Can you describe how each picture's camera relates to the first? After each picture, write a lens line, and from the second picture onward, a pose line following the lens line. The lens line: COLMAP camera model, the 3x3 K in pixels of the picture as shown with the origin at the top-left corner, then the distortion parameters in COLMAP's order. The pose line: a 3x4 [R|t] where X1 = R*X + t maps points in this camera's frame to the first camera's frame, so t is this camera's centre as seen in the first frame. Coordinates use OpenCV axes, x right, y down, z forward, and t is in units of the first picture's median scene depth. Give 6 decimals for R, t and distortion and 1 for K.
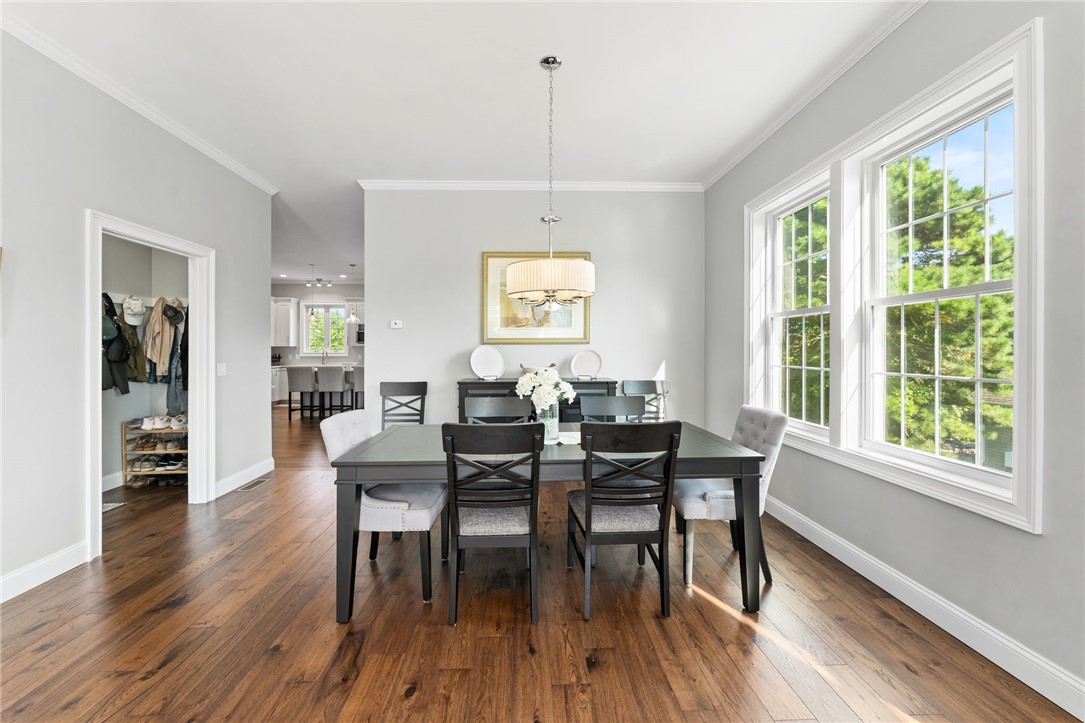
lens RADIAL K [[442.9, 0, 553.3], [0, 442.9, 355.4], [0, 0, 1]] dist [0.000647, 0.000041]
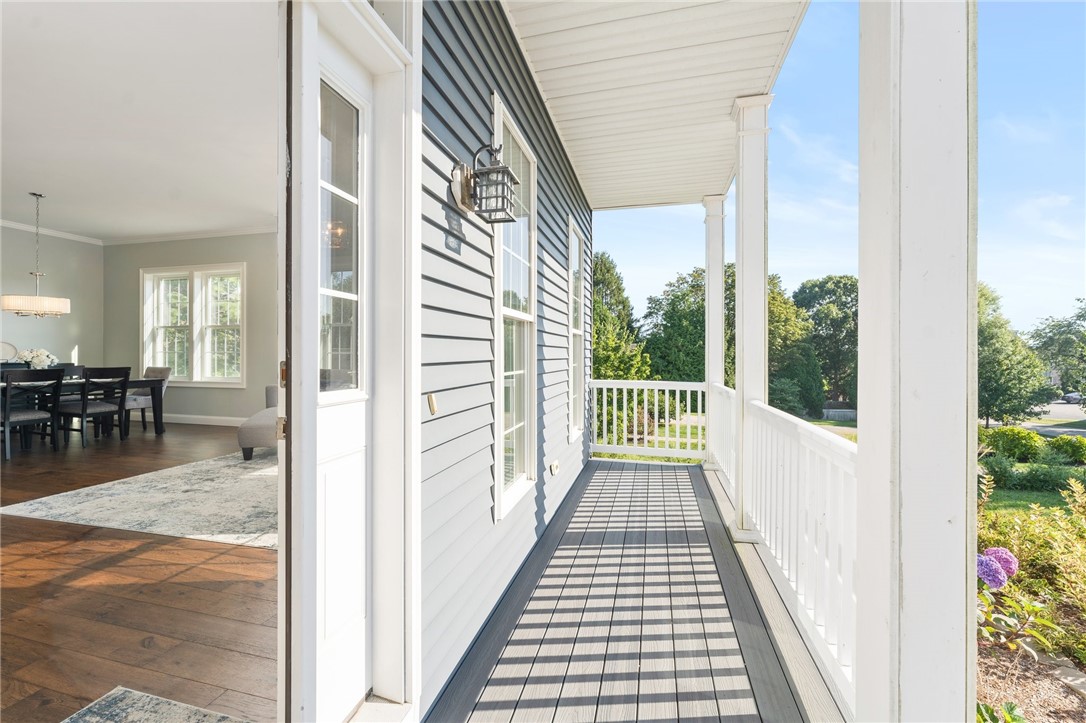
lens RADIAL K [[443.3, 0, 549.4], [0, 443.3, 357.6], [0, 0, 1]] dist [0.000647, 0.000041]
pose [[0.310091, -0.005725, 0.950690, -1.256813], [0.001176, 0.999983, 0.005638, 0.066883], [-0.950706, -0.000630, 0.310092, -1.912246]]
